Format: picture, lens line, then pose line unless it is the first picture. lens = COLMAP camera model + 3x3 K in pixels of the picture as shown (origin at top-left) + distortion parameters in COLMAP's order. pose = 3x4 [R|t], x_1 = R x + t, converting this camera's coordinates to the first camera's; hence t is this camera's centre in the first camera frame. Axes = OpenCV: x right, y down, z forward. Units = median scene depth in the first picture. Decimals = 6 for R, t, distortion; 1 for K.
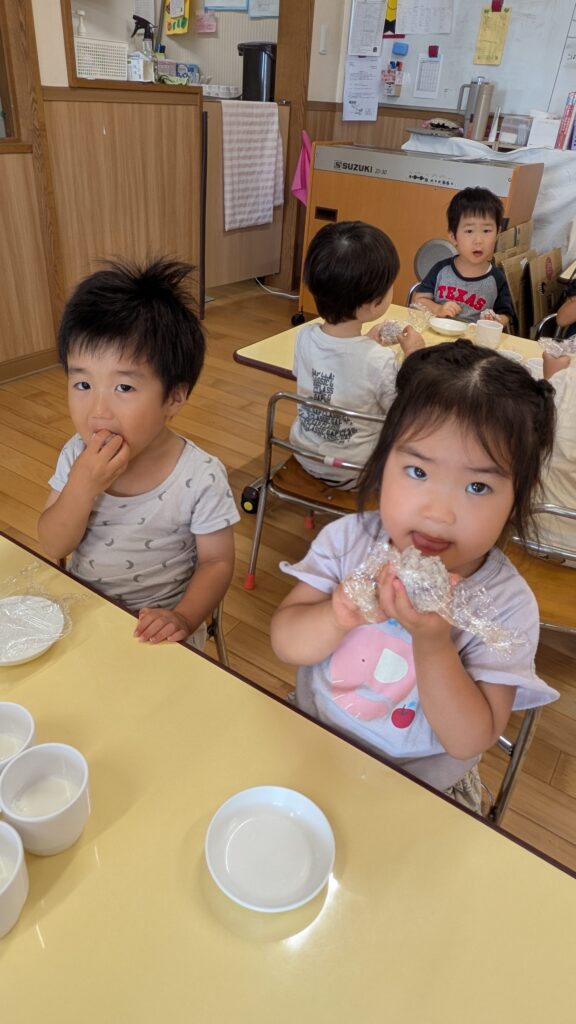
lens RADIAL K [[673.8, 0, 288.0], [0, 673.8, 512.0], [0, 0, 1]] dist [0.003037, 0.041657]
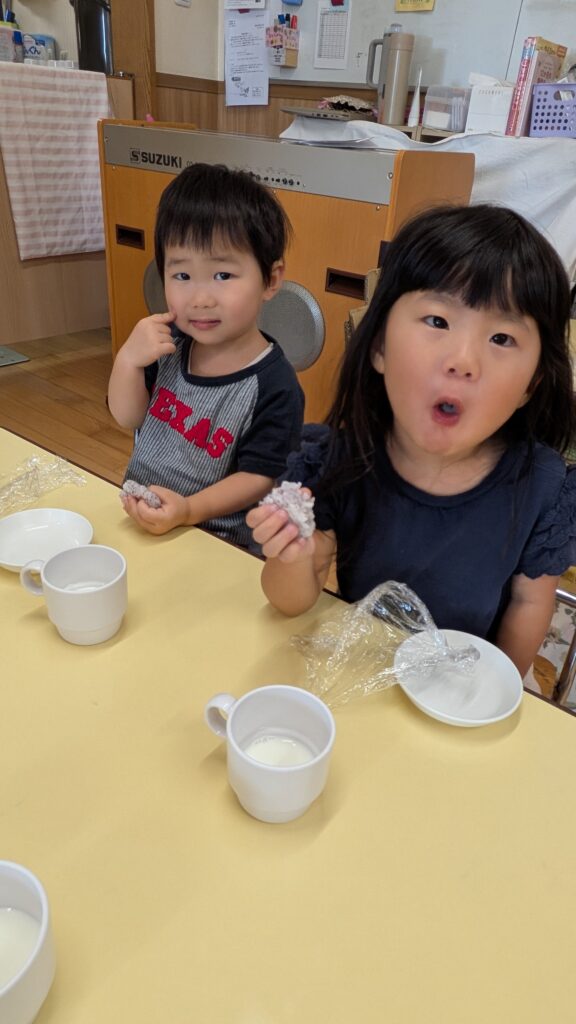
lens RADIAL K [[673.8, 0, 288.0], [0, 673.8, 512.0], [0, 0, 1]] dist [0.003037, 0.041657]
pose [[0.998116, 0.027830, -0.054682, 0.214821], [-0.029643, 0.999027, -0.032639, -0.151926], [0.053720, 0.034199, 0.997970, 0.351019]]
